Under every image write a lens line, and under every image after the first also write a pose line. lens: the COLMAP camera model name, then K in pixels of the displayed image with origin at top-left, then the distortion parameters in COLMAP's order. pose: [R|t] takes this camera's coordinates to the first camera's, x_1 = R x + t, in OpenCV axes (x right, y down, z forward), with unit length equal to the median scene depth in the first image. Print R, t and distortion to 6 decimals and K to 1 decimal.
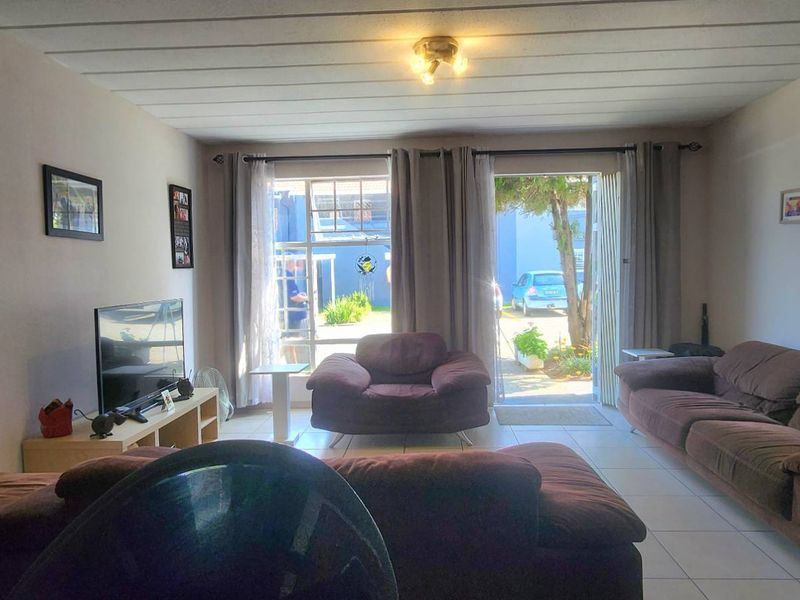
lens RADIAL K [[552.0, 0, 384.5], [0, 552.0, 299.0], [0, 0, 1]] dist [0.000484, -0.000409]
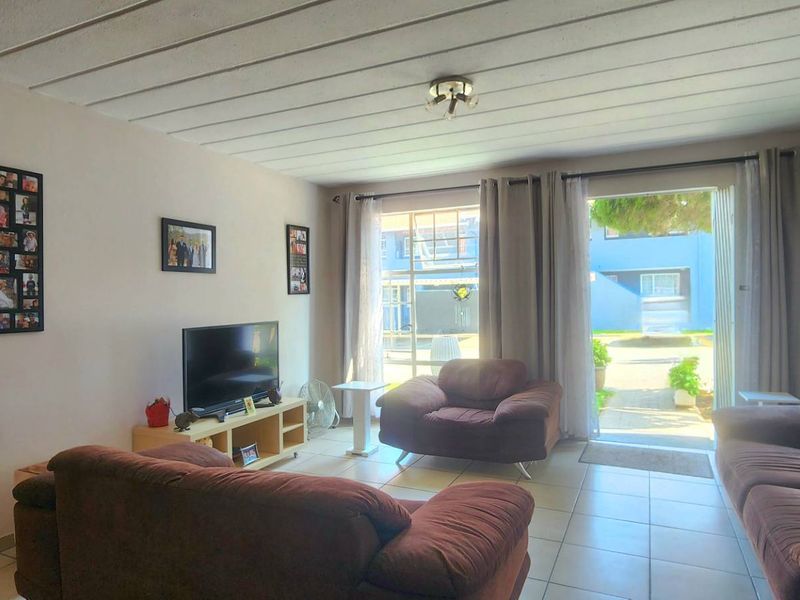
lens RADIAL K [[527.4, 0, 400.0], [0, 527.4, 300.0], [0, 0, 1]] dist [0.002137, -0.001131]
pose [[0.926548, 0.008125, -0.376089, 0.250641], [-0.020474, 0.999374, -0.028852, -0.015216], [0.375619, 0.034433, 0.926134, 0.037115]]
